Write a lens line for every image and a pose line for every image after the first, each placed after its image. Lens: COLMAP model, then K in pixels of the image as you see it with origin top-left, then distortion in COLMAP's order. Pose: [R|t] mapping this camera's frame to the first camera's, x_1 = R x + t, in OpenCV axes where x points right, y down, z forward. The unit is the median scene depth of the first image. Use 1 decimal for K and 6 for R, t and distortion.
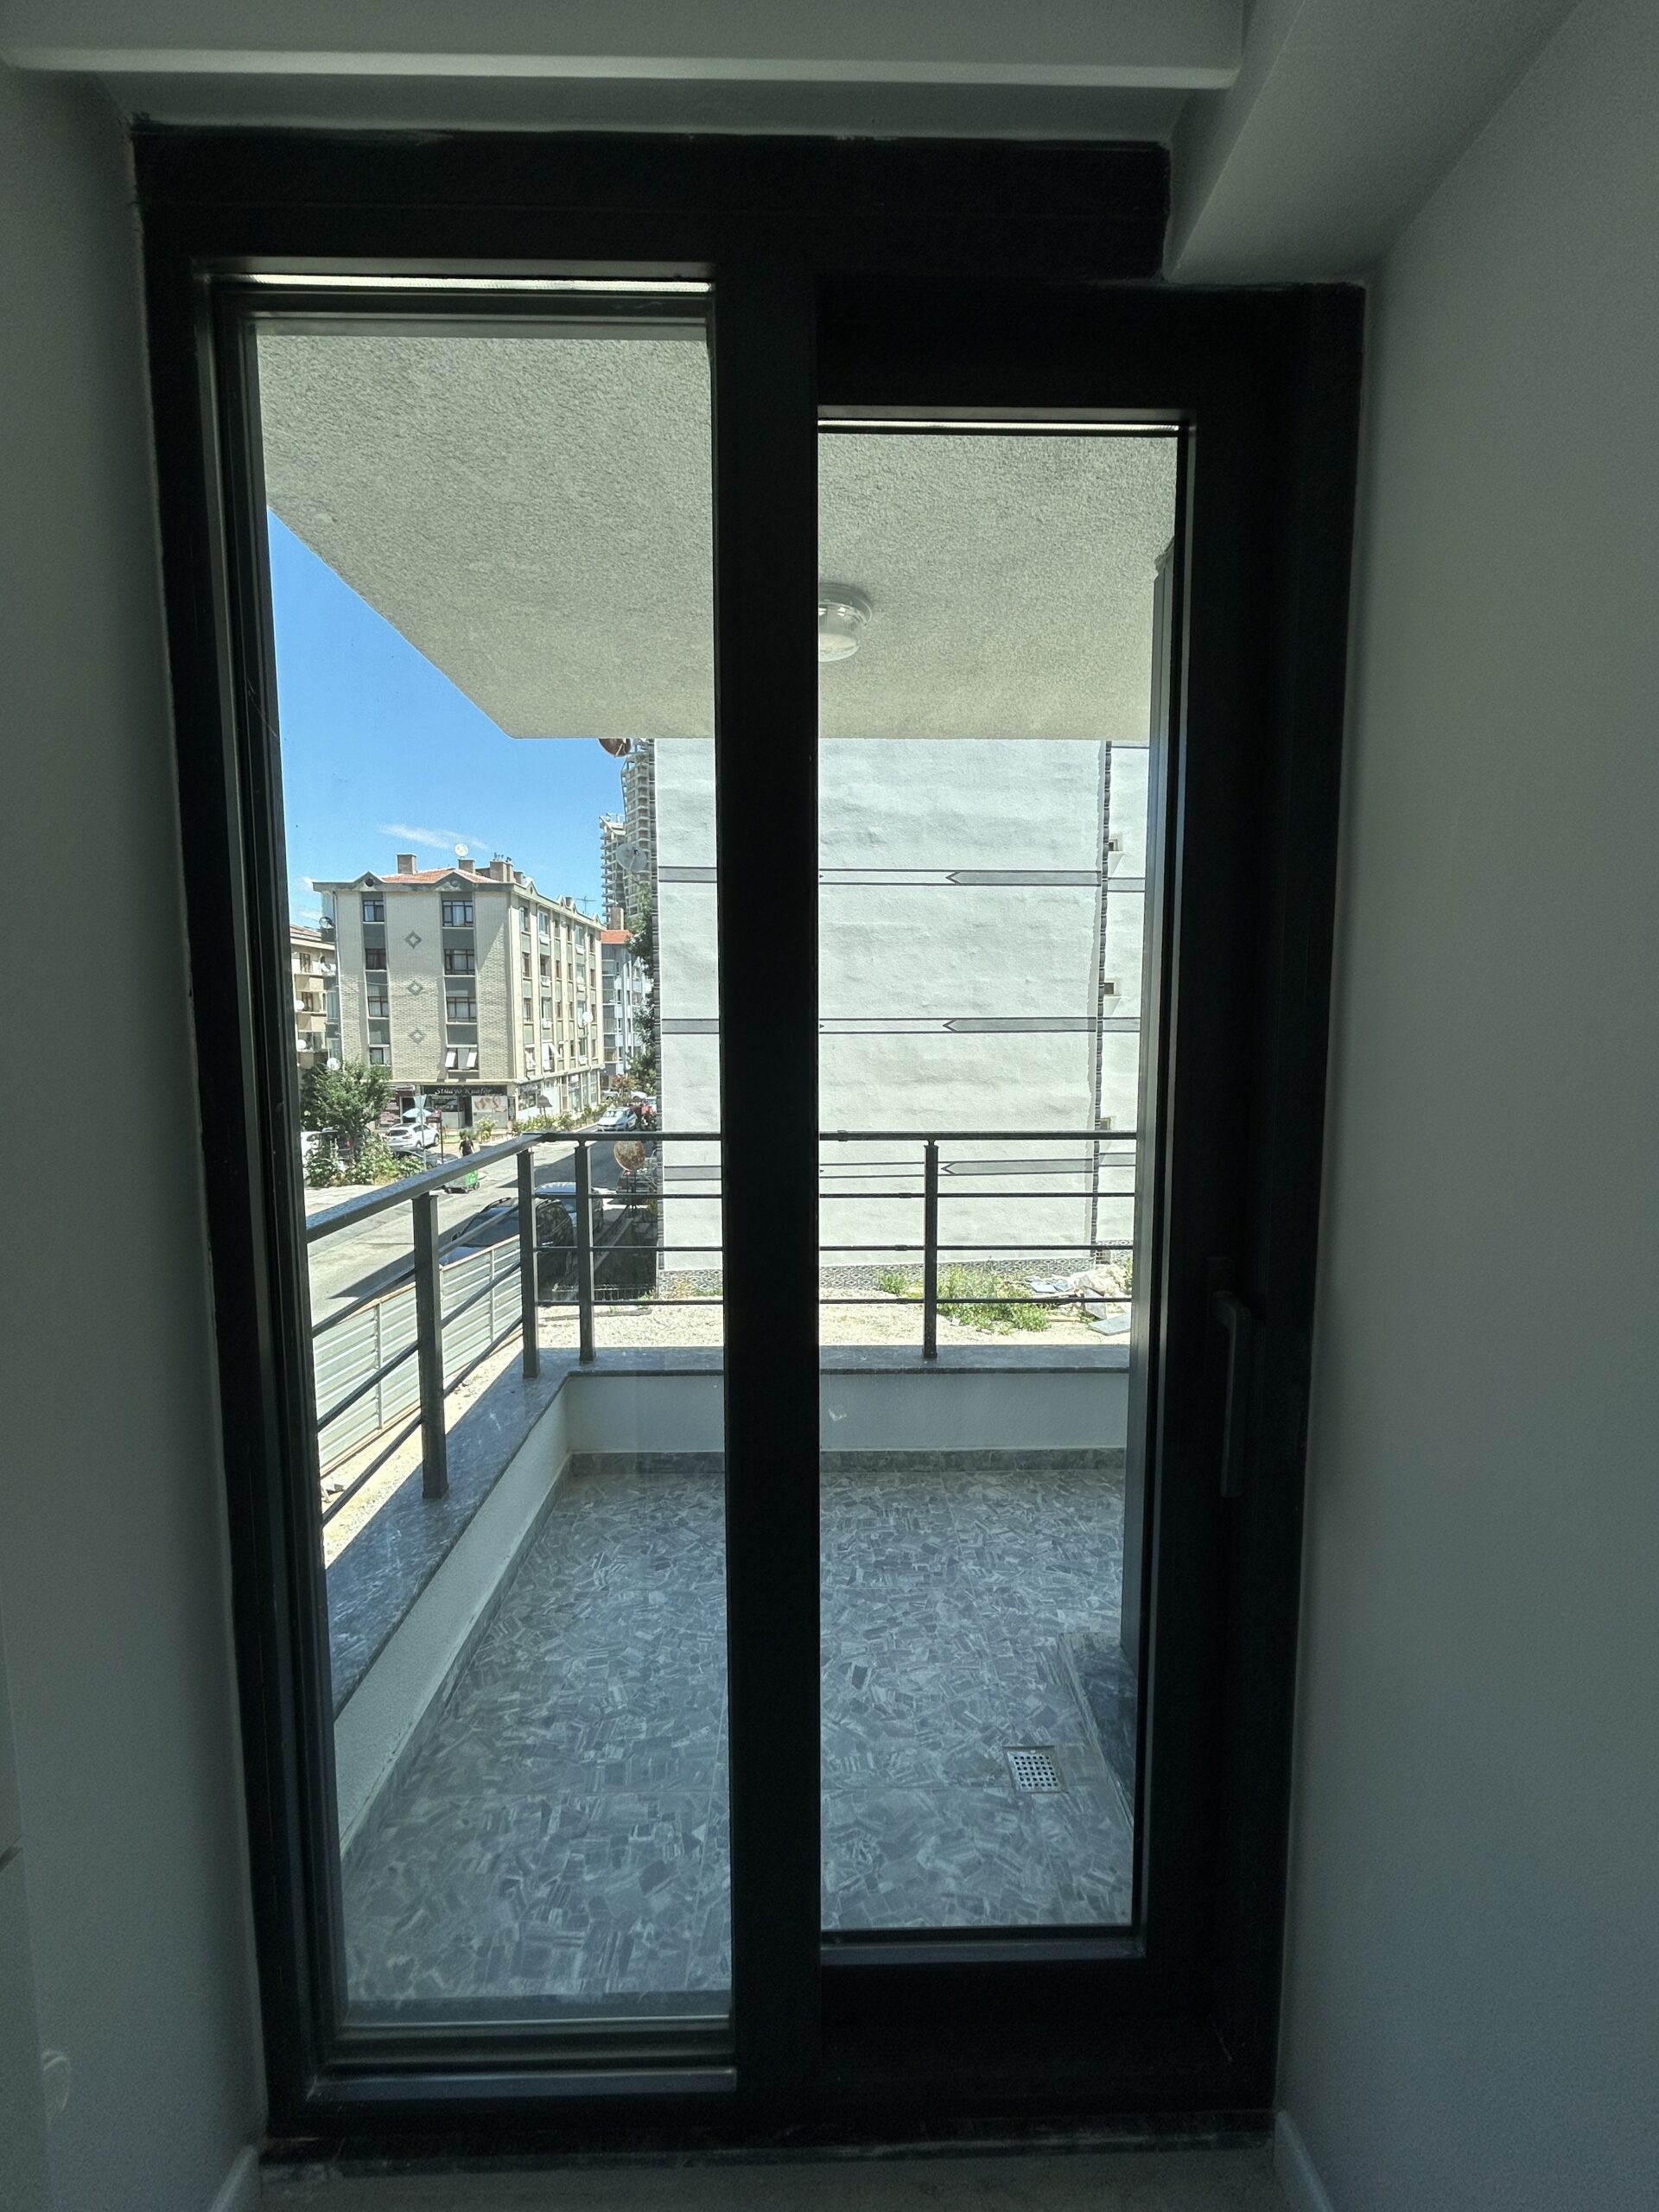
lens RADIAL K [[891.0, 0, 832.7], [0, 891.0, 1105.7], [0, 0, 1]] dist [0.003608, 0.000026]
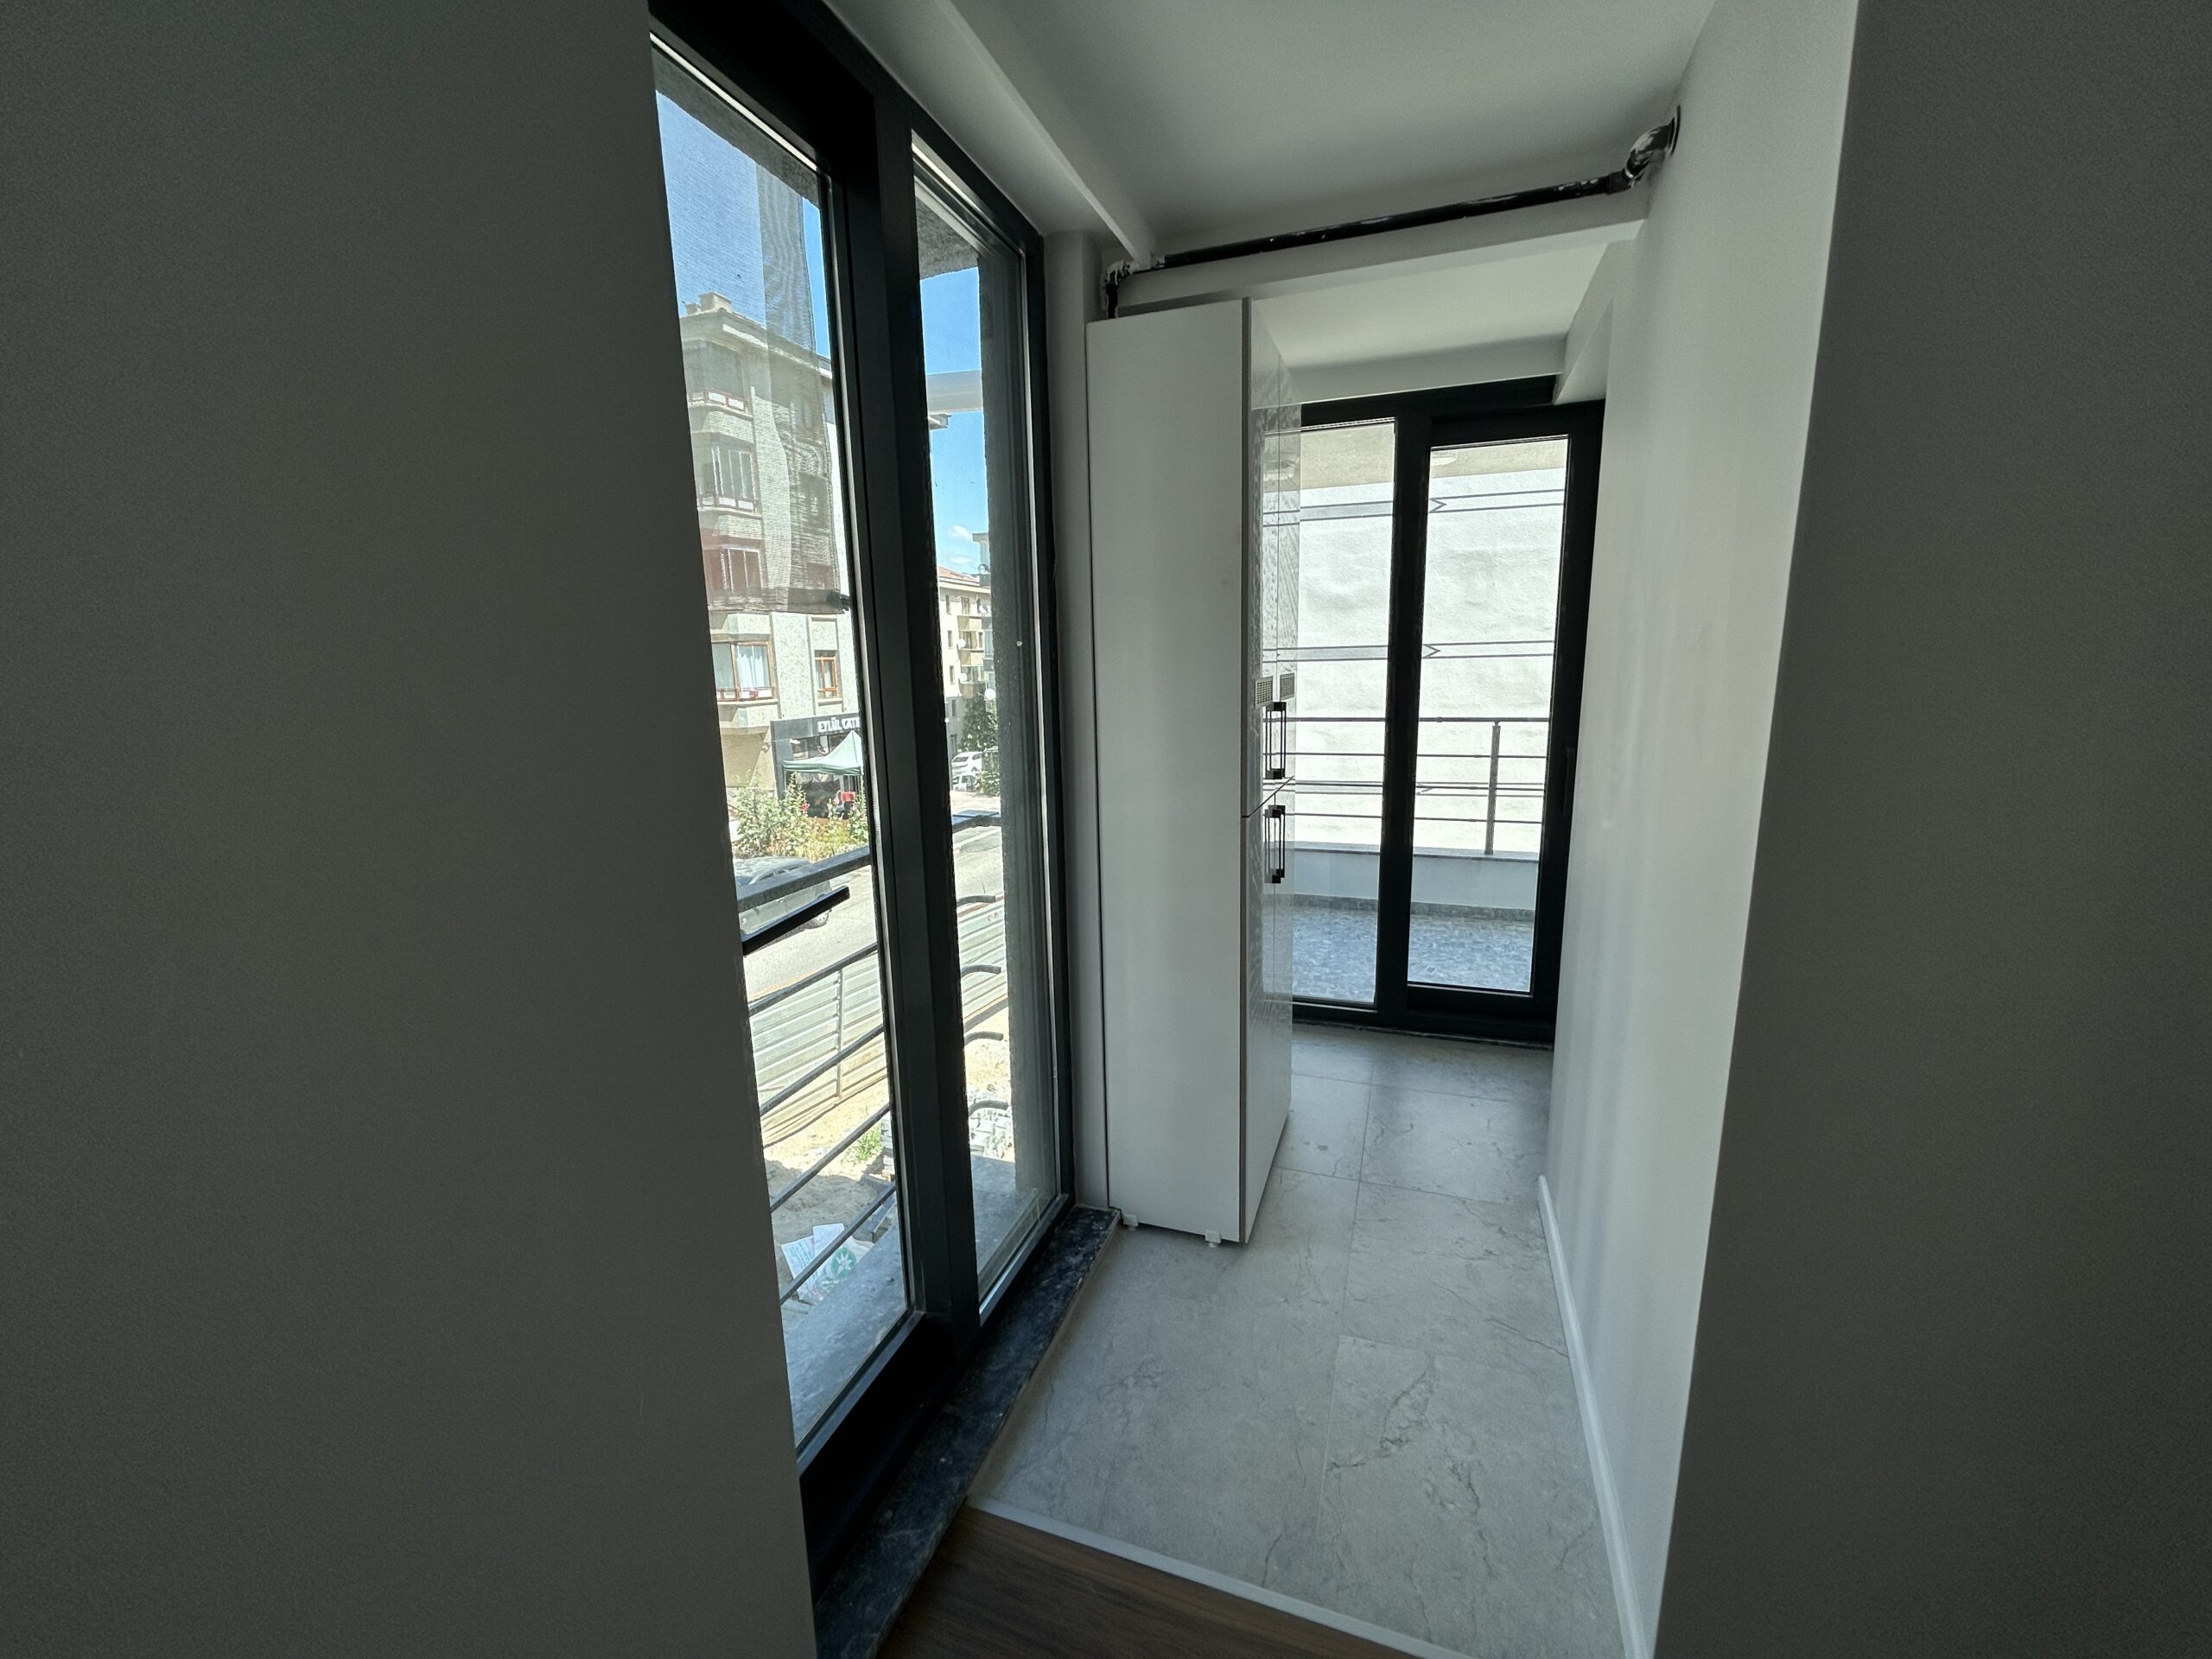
lens RADIAL K [[891.0, 0, 1106.6], [0, 891.0, 830.7], [0, 0, 1]] dist [0.003608, 0.000026]
pose [[0.933793, 0.046796, -0.354742, 0.002492], [-0.008656, 0.994075, 0.108350, 0.005121], [0.357710, -0.098106, 0.928665, -0.062988]]
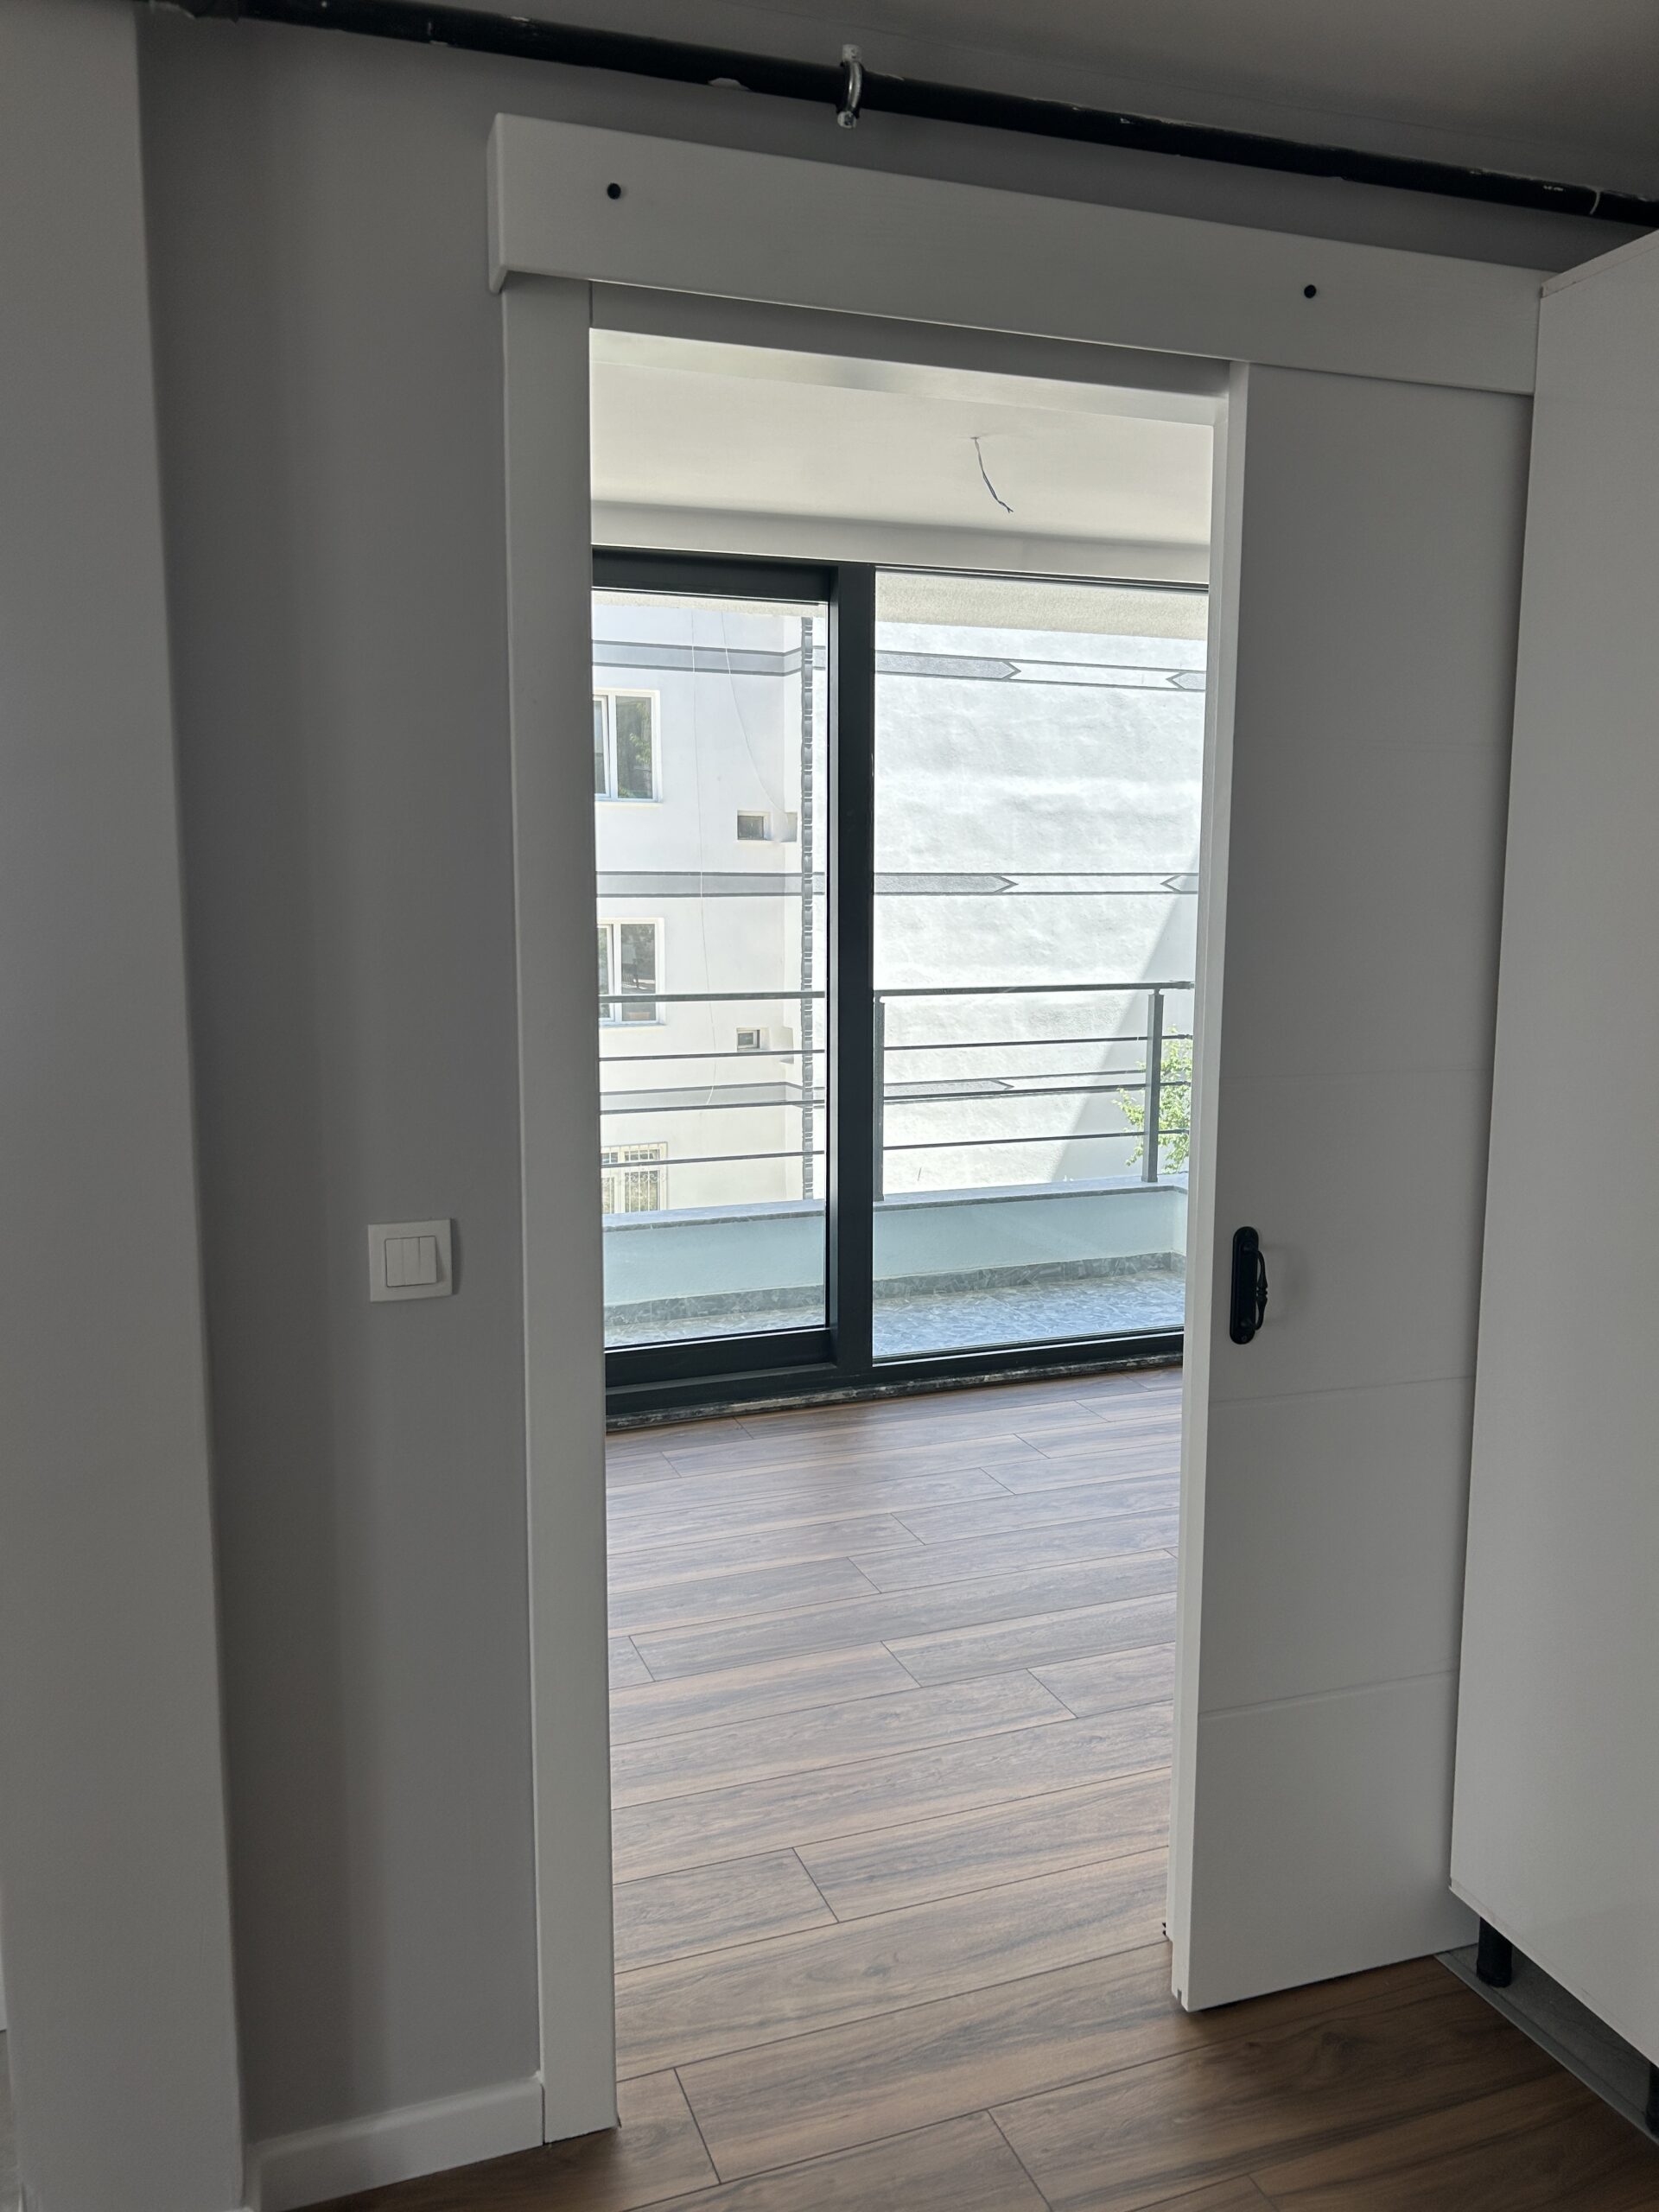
lens RADIAL K [[1657.6, 0, 827.5], [0, 1657.6, 1103.8], [0, 0, 1]] dist [-0.002740, -0.000187]
pose [[0.947050, -0.053722, 0.316560, -0.075804], [0.037163, 0.997618, 0.058122, 0.003574], [-0.318928, -0.043280, 0.946790, -0.069251]]
